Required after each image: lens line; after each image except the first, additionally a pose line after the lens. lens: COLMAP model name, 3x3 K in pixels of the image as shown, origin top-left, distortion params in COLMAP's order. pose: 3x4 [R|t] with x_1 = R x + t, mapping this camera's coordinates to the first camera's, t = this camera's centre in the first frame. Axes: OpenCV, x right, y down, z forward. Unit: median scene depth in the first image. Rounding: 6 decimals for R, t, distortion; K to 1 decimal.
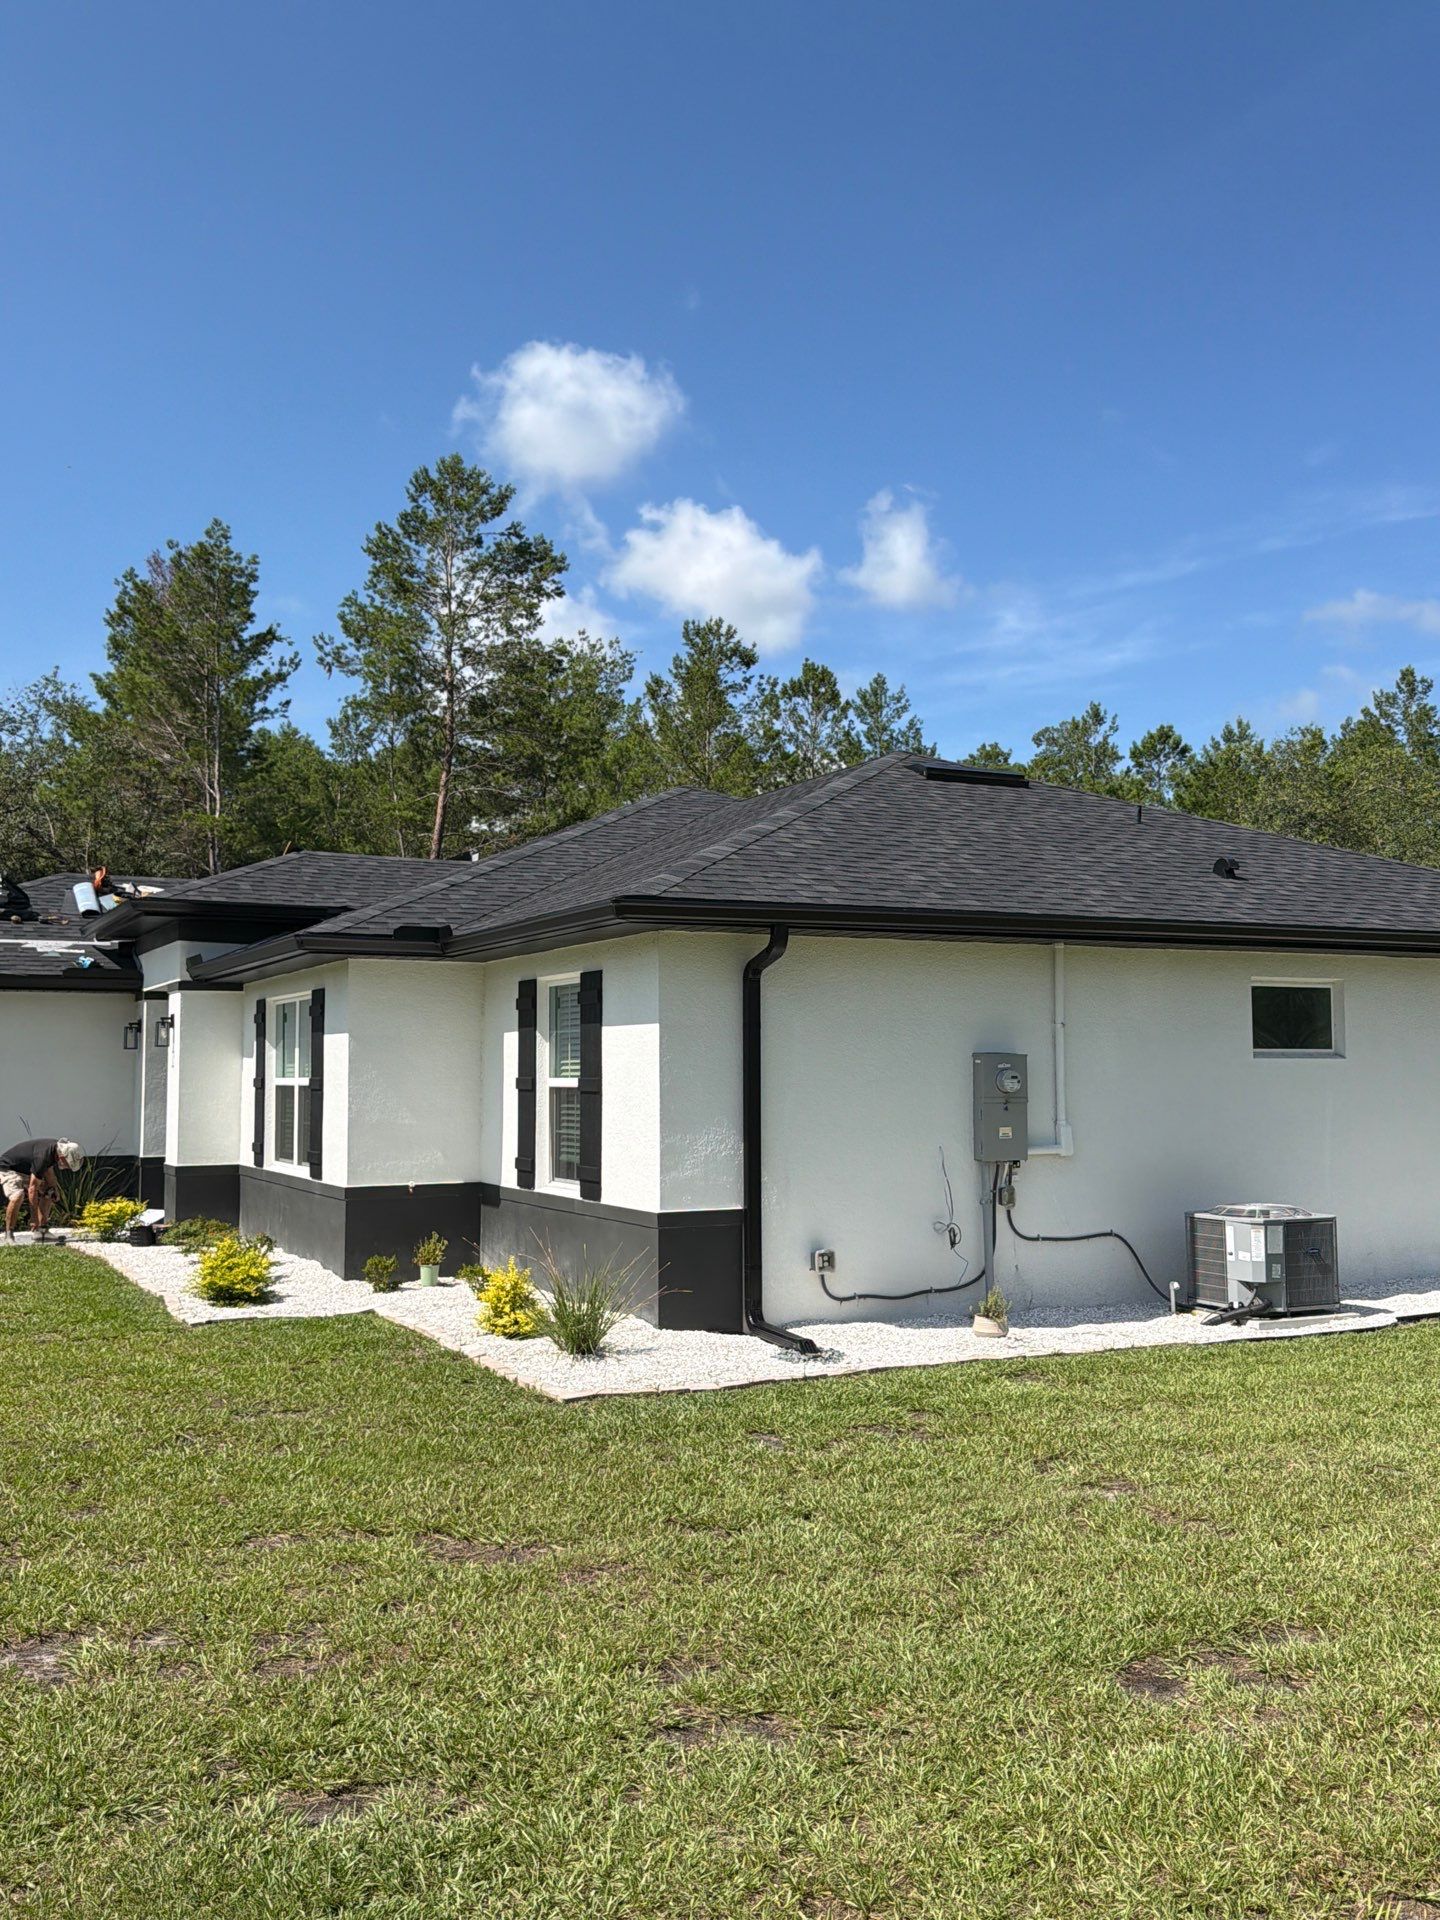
lens RADIAL K [[1773.2, 0, 701.7], [0, 1773.2, 941.5], [0, 0, 1]] dist [0.116705, -0.032979]
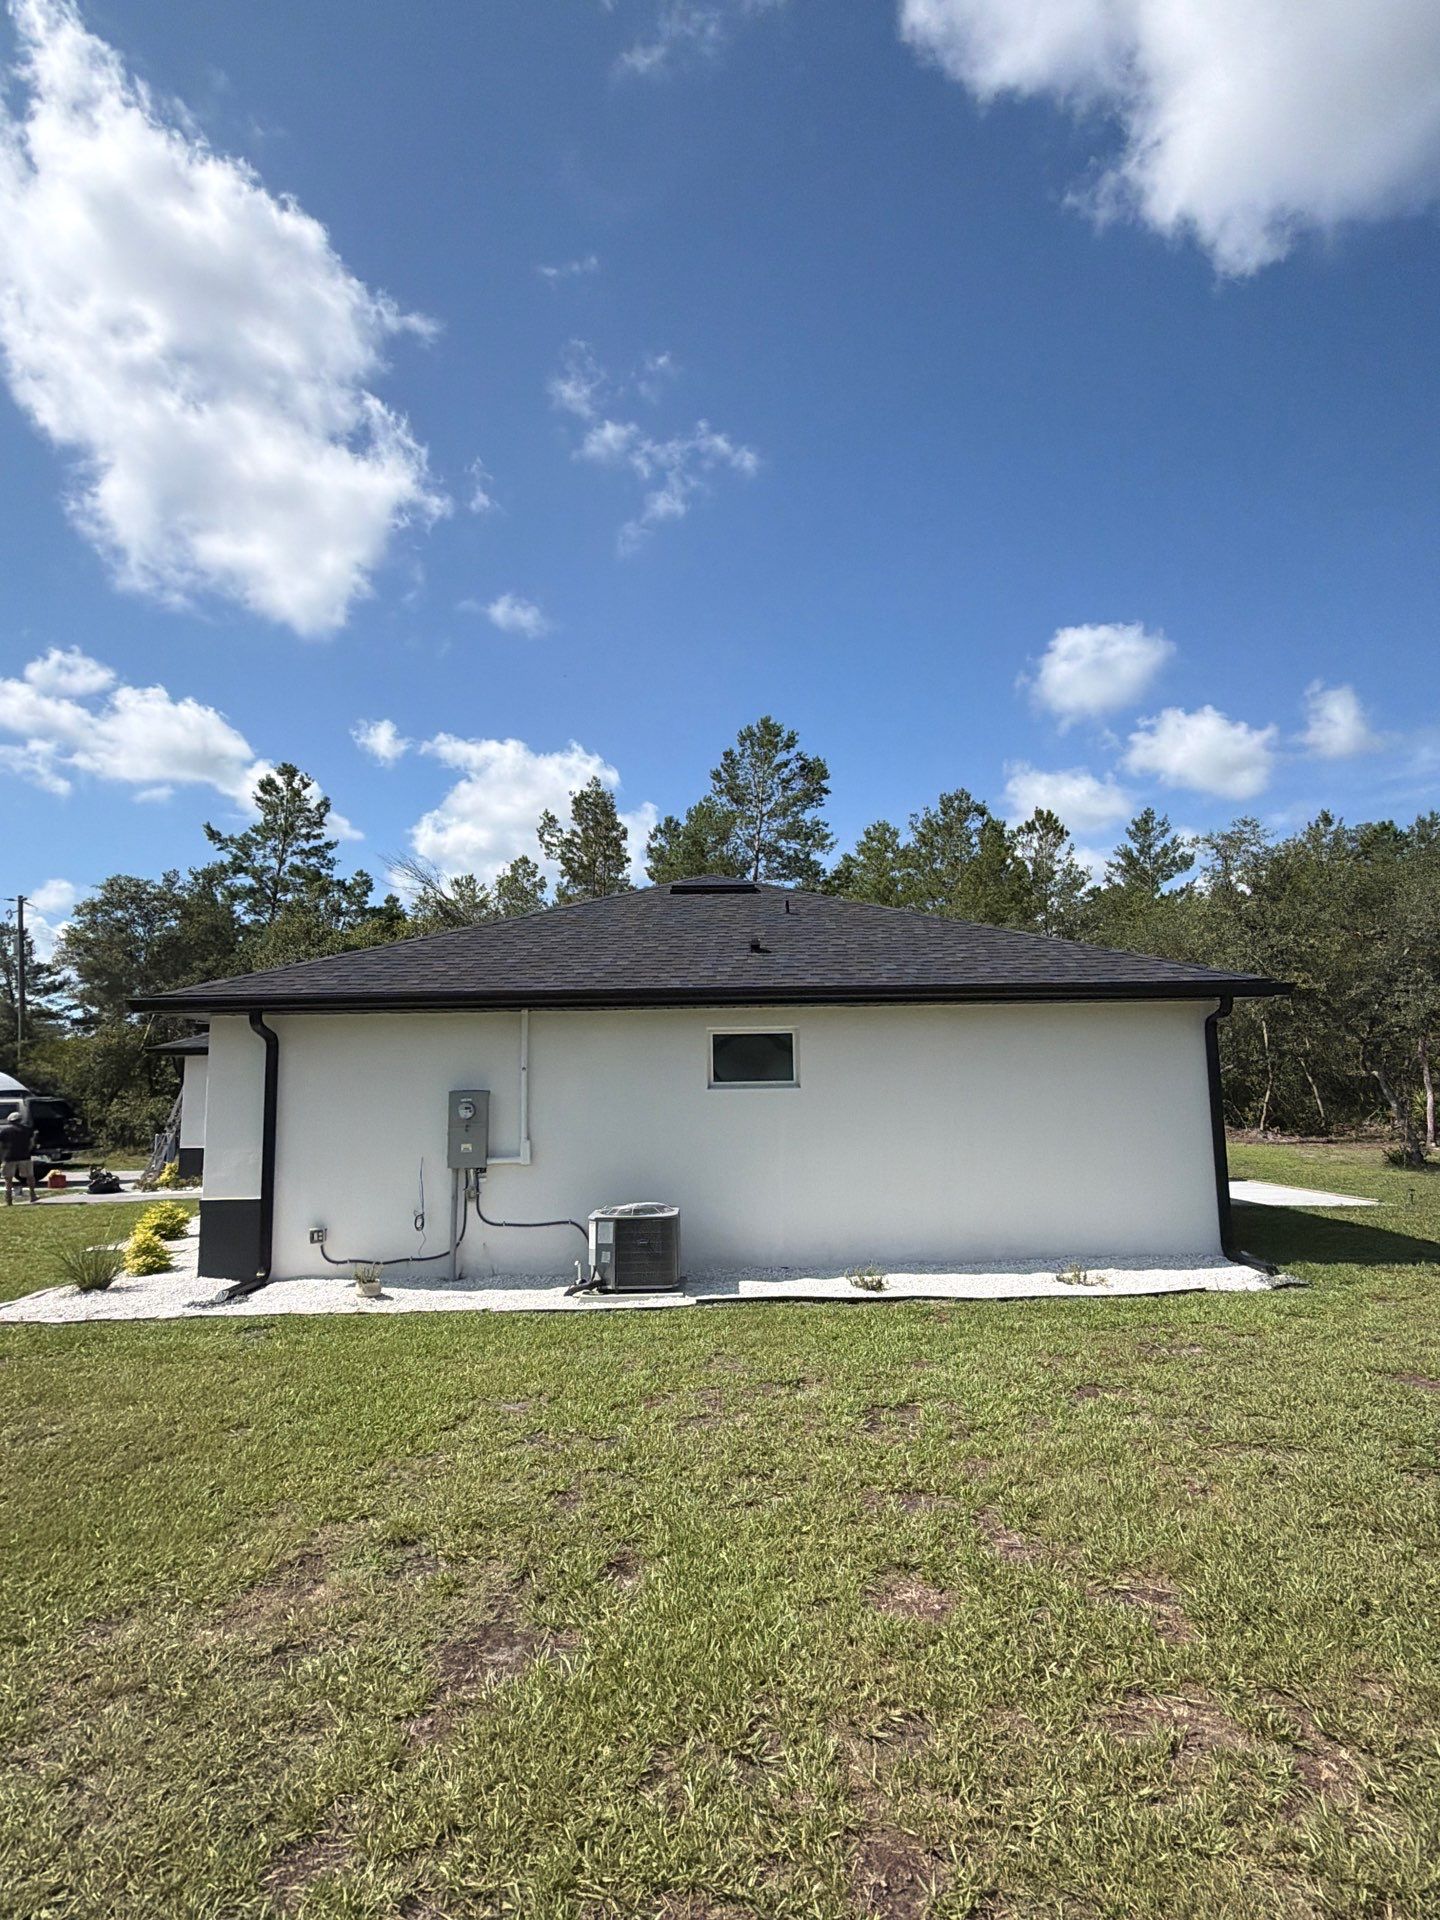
lens RADIAL K [[1056.2, 0, 753.7], [0, 1056.2, 939.2], [0, 0, 1]] dist [0.013944, -0.003361]
pose [[0.898225, -0.072716, -0.433479, 0.170036], [0.046483, 0.996405, -0.070829, 0.002906], [0.437071, 0.043471, 0.898376, 0.078409]]
